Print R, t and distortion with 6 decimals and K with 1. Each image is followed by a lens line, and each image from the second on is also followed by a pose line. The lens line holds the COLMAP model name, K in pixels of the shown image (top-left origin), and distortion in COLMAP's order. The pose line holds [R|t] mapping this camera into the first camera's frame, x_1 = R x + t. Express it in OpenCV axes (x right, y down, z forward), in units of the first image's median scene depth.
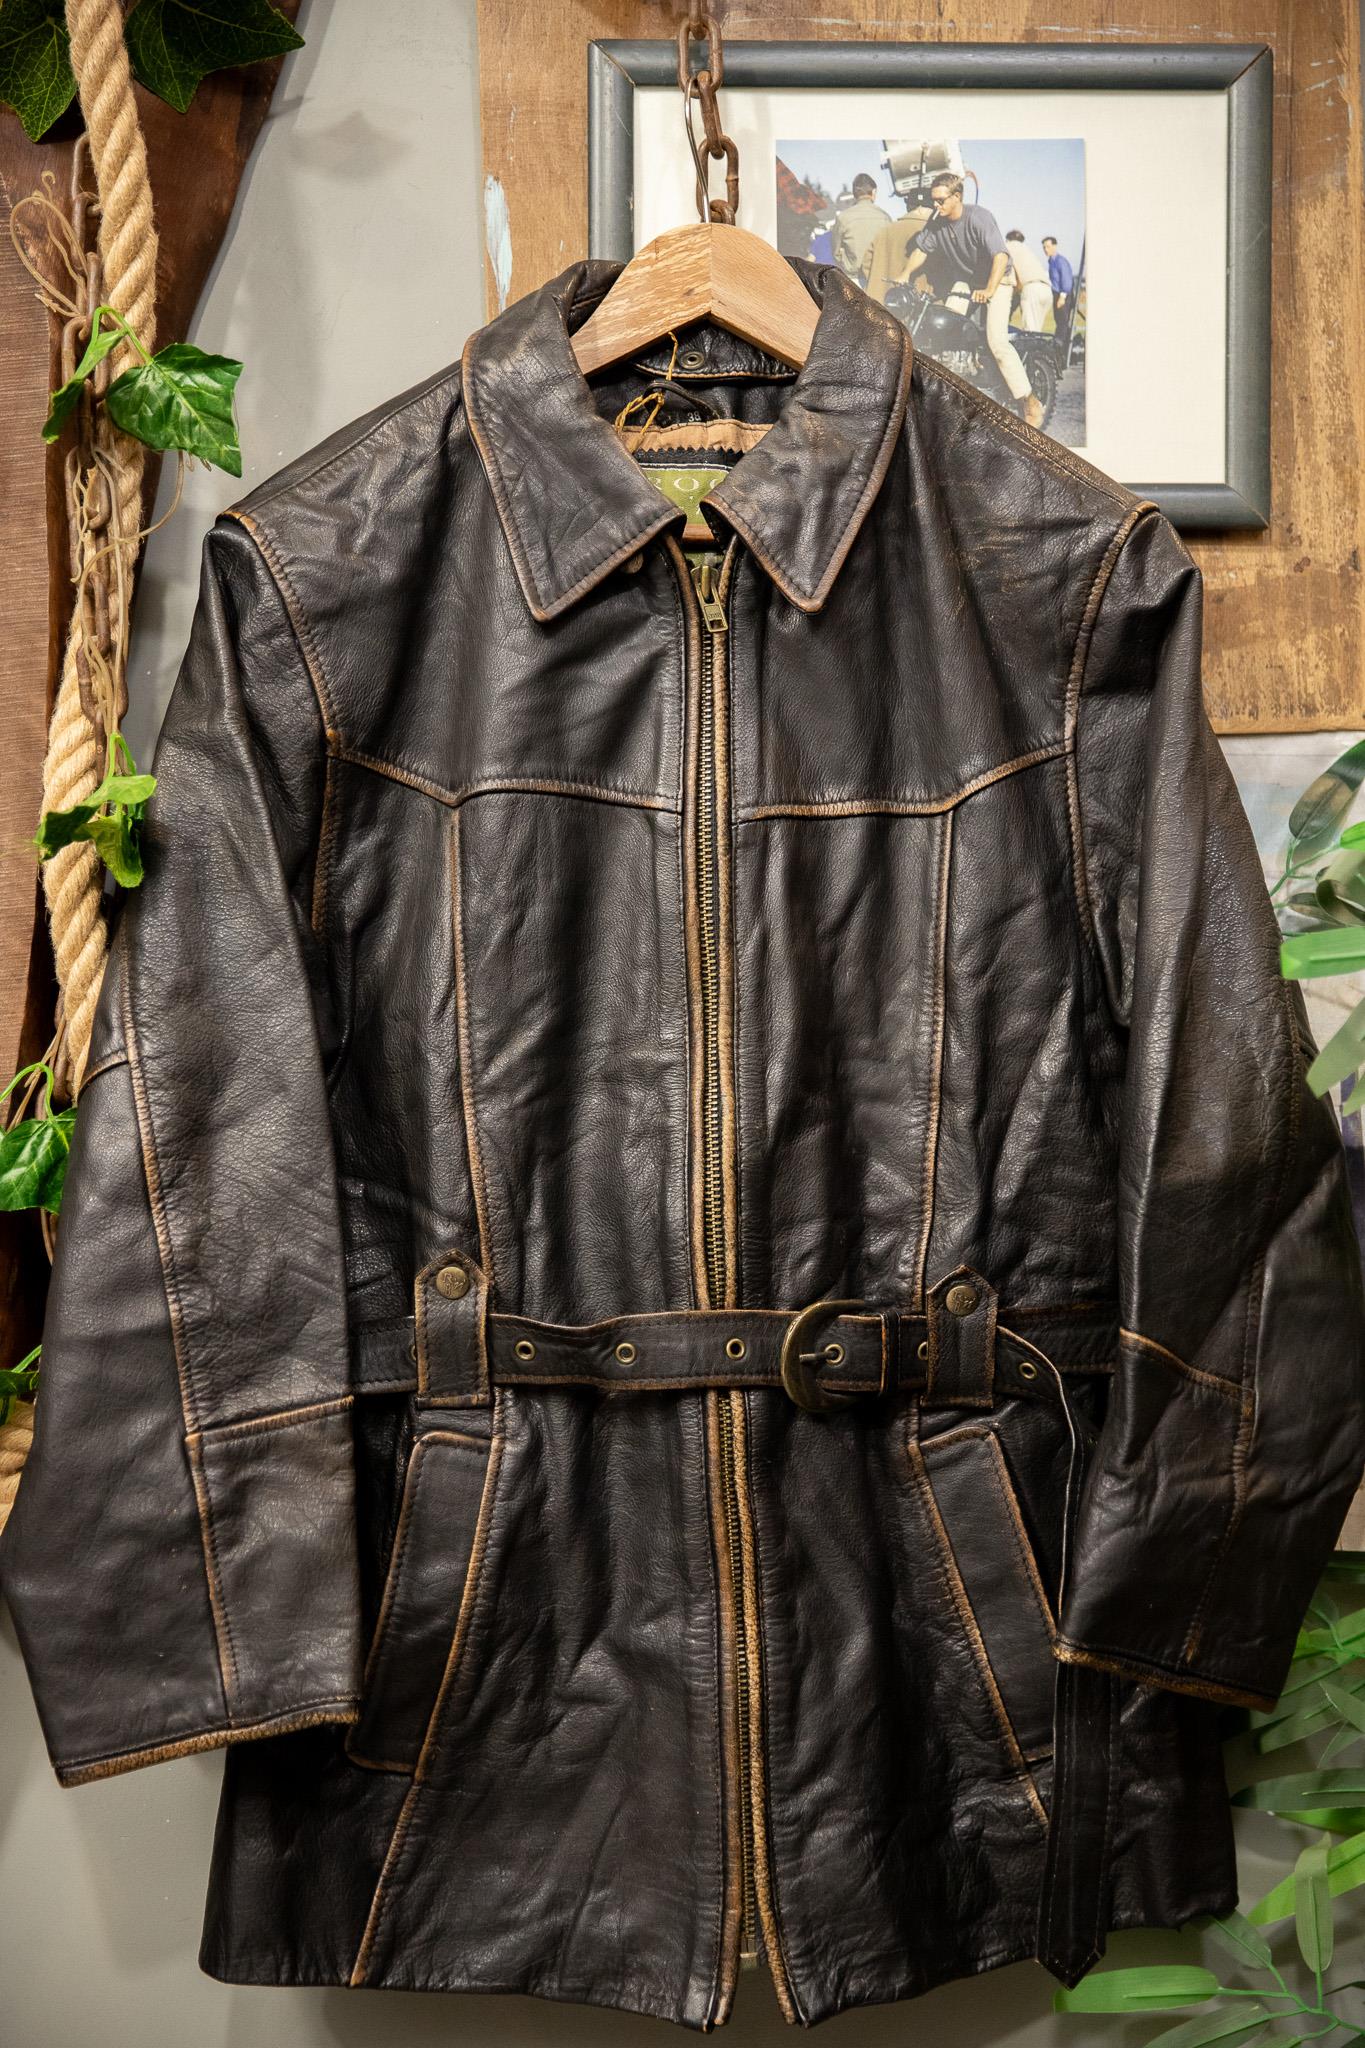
lens RADIAL K [[3235.8, 0, 697.7], [0, 3235.8, 1058.6], [0, 0, 1]] dist [0.092303, 0.000000]
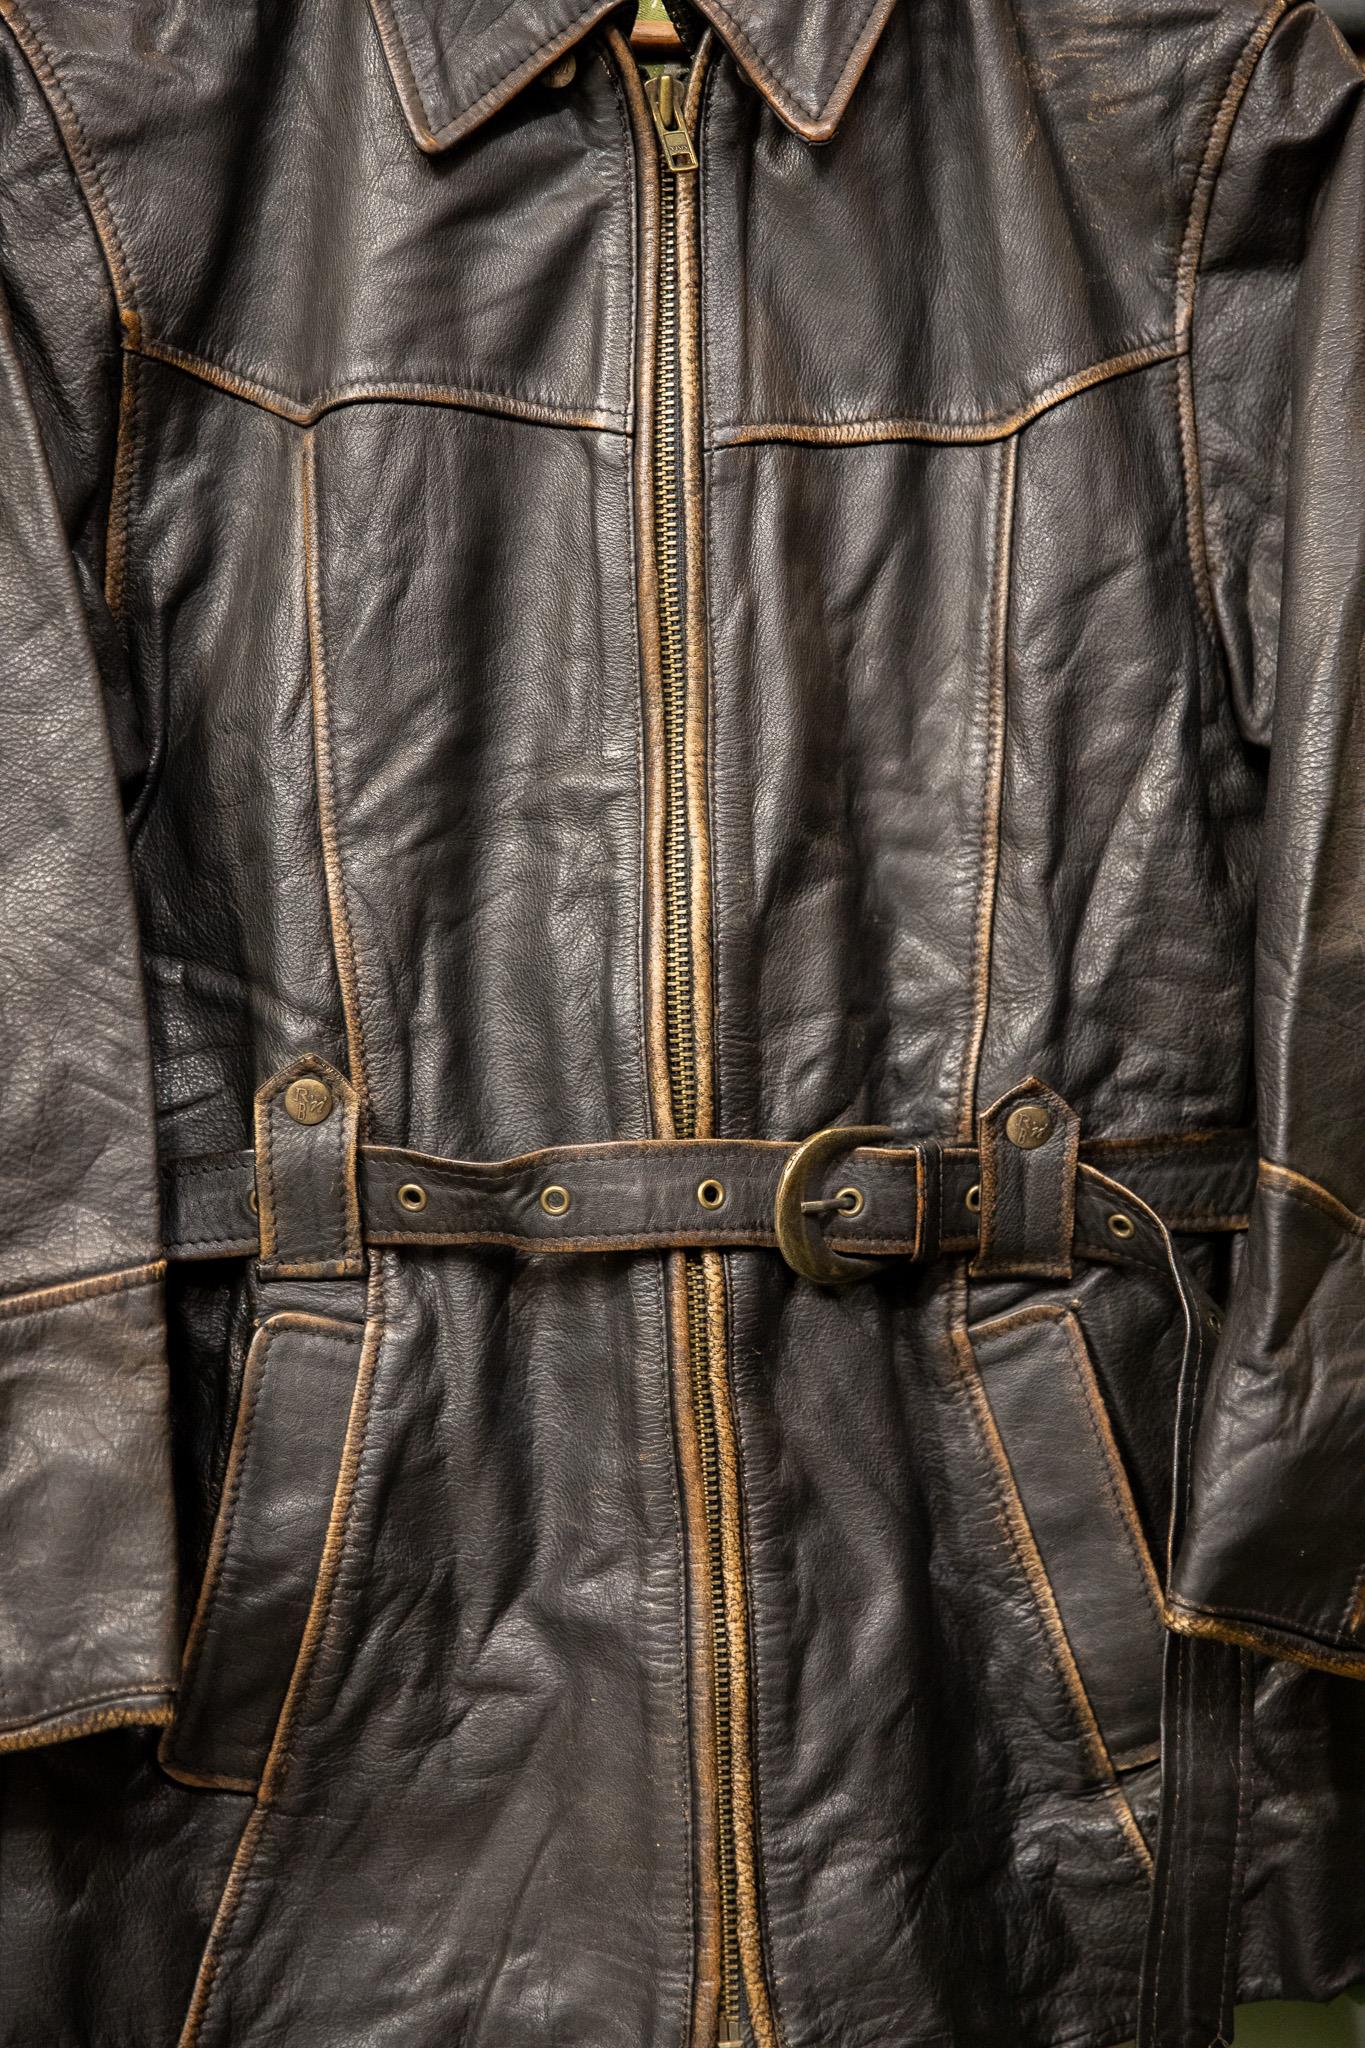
lens RADIAL K [[3891.7, 0, 711.2], [0, 3891.7, 1080.6], [0, 0, 1]] dist [0.160968, 0.000000]
pose [[0.999852, -0.001716, 0.017101, -0.002636], [0.000945, 0.998987, 0.044980, 0.026007], [-0.017161, -0.044958, 0.998841, 0.148914]]
